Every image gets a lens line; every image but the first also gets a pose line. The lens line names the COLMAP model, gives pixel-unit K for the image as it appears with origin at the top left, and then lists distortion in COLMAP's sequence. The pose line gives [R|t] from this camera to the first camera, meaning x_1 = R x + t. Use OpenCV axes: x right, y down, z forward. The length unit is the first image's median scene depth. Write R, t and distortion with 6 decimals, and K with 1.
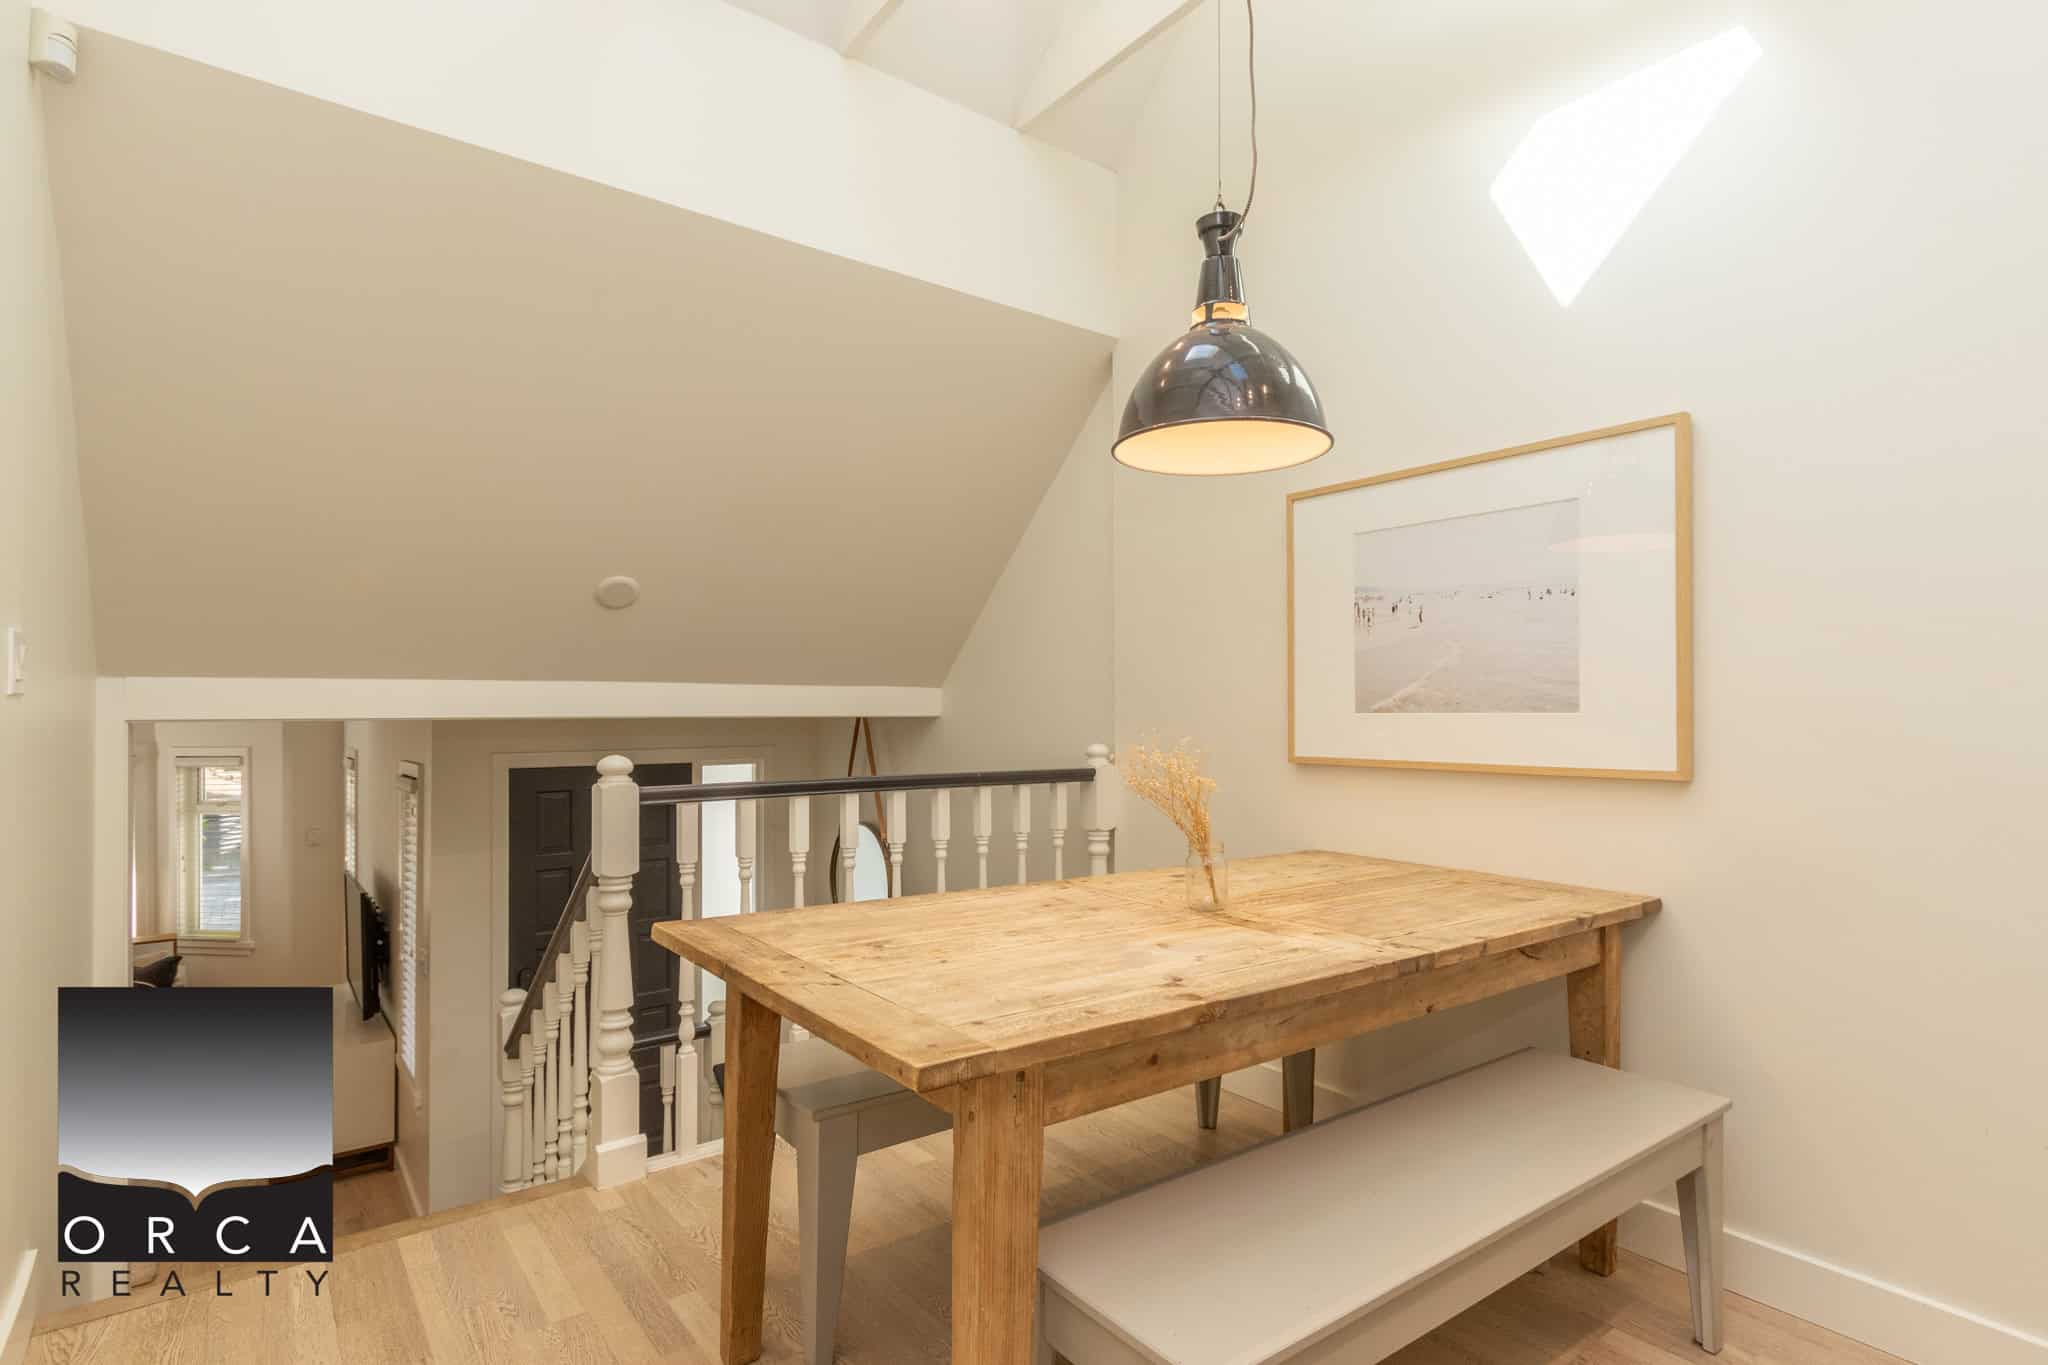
lens RADIAL K [[1049.3, 0, 1032.3], [0, 1049.3, 709.4], [0, 0, 1]] dist [0.003148, 0.000449]
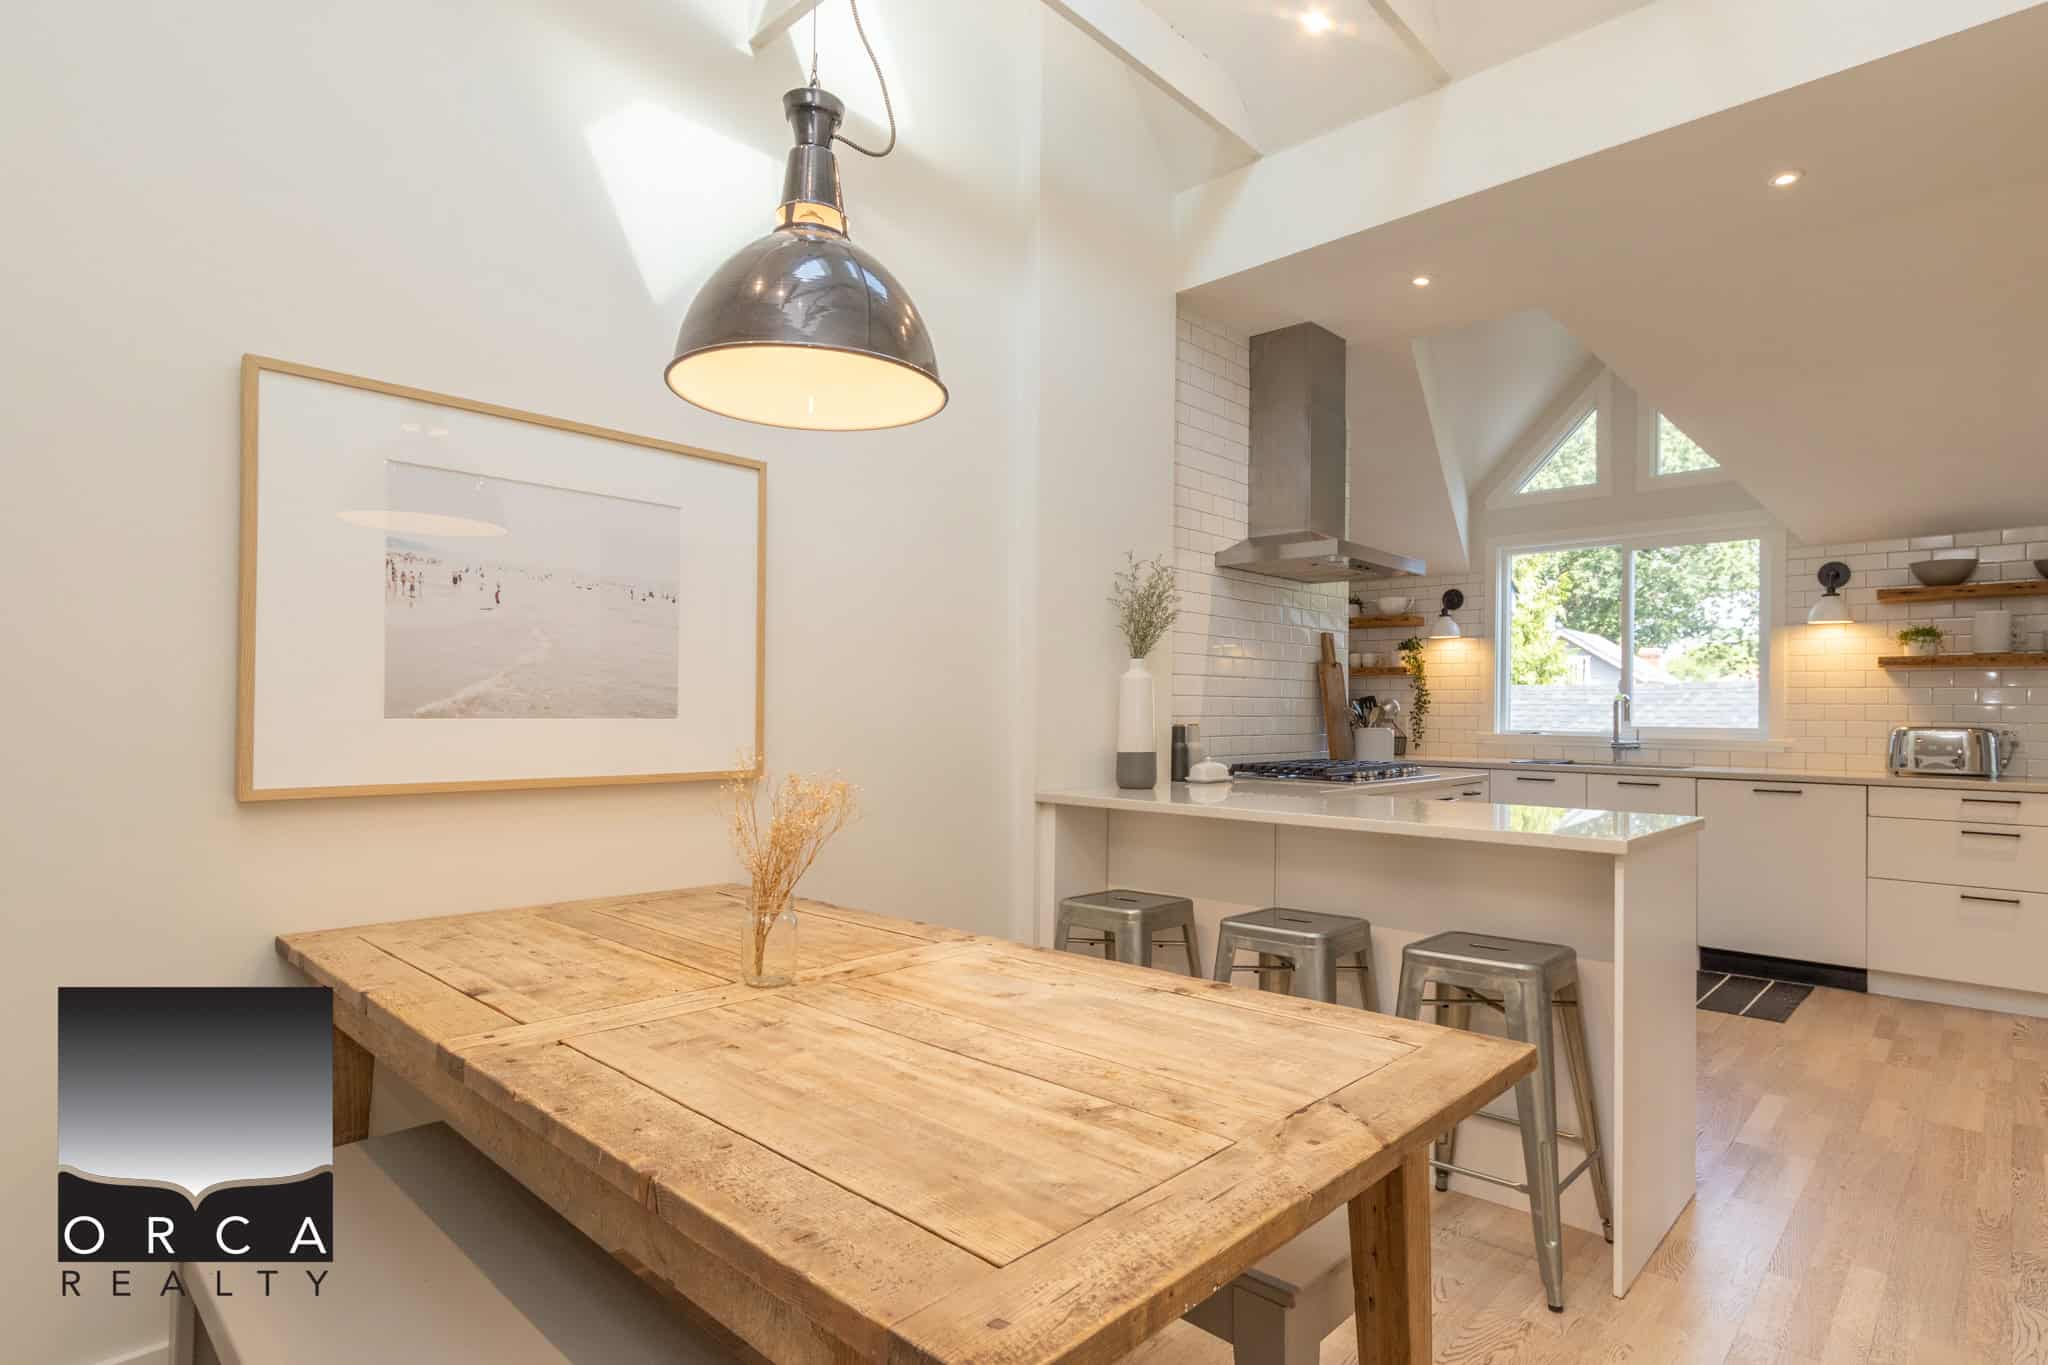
lens RADIAL K [[1063.6, 0, 1030.3], [0, 1063.6, 713.0], [0, 0, 1]] dist [0.004238, -0.000136]
pose [[-0.171629, 0.001617, 0.985160, -0.544022], [-0.010141, 0.999943, -0.003408, -0.002462], [-0.985109, -0.010576, -0.171603, 0.831954]]
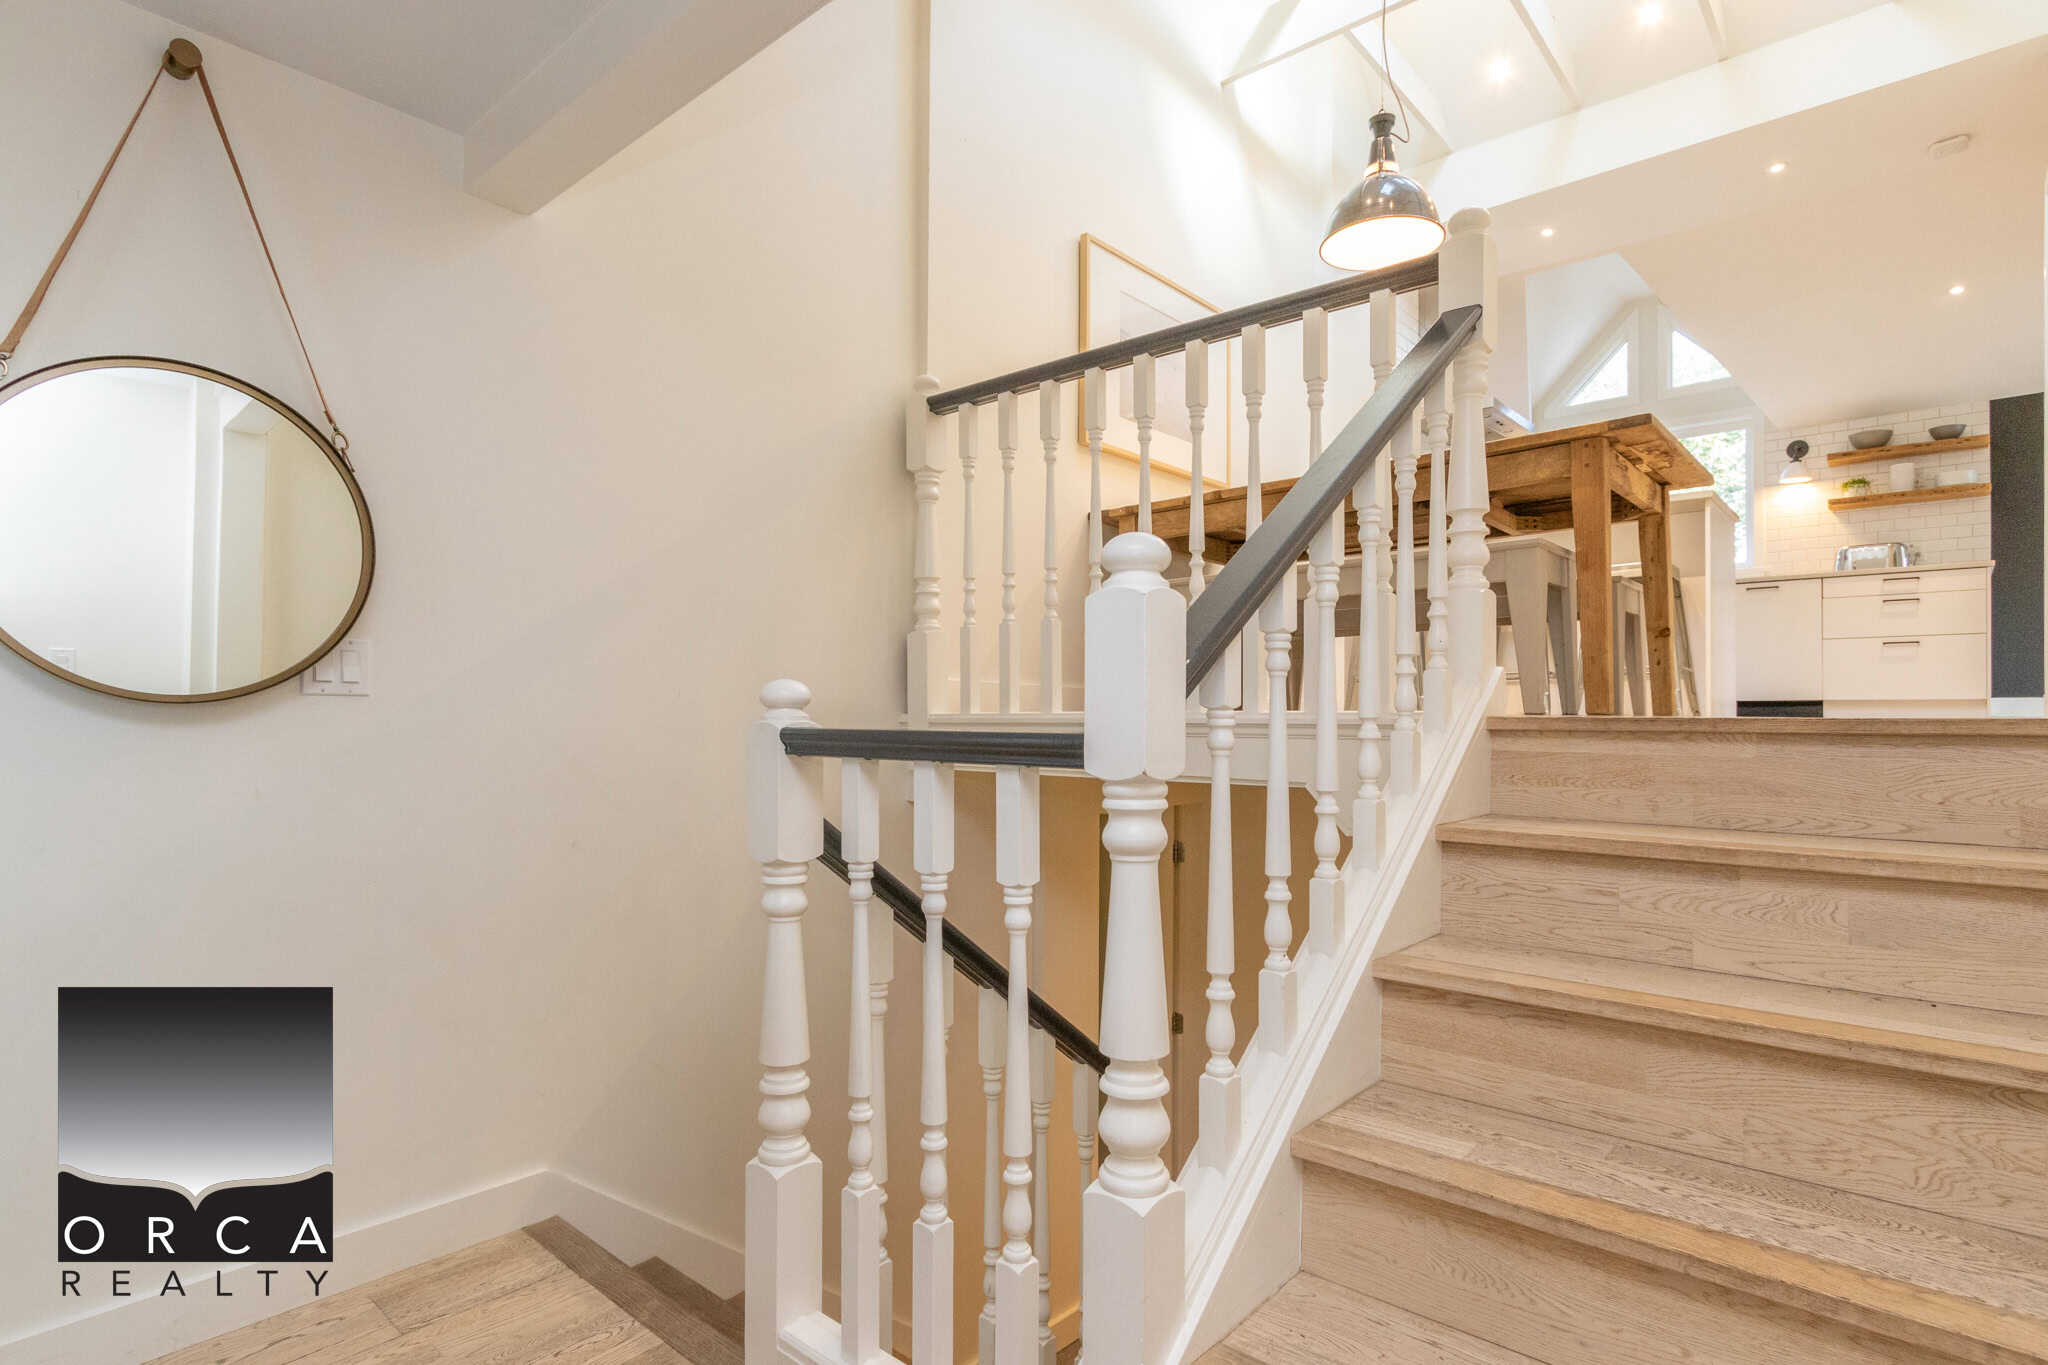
lens RADIAL K [[1049.3, 0, 1032.3], [0, 1049.3, 709.4], [0, 0, 1]] dist [0.003148, 0.000449]
pose [[-0.200225, 0.006155, 0.979731, -1.255173], [-0.006741, 0.999948, -0.007660, 0.490315], [-0.979727, -0.008138, -0.200173, 1.661295]]
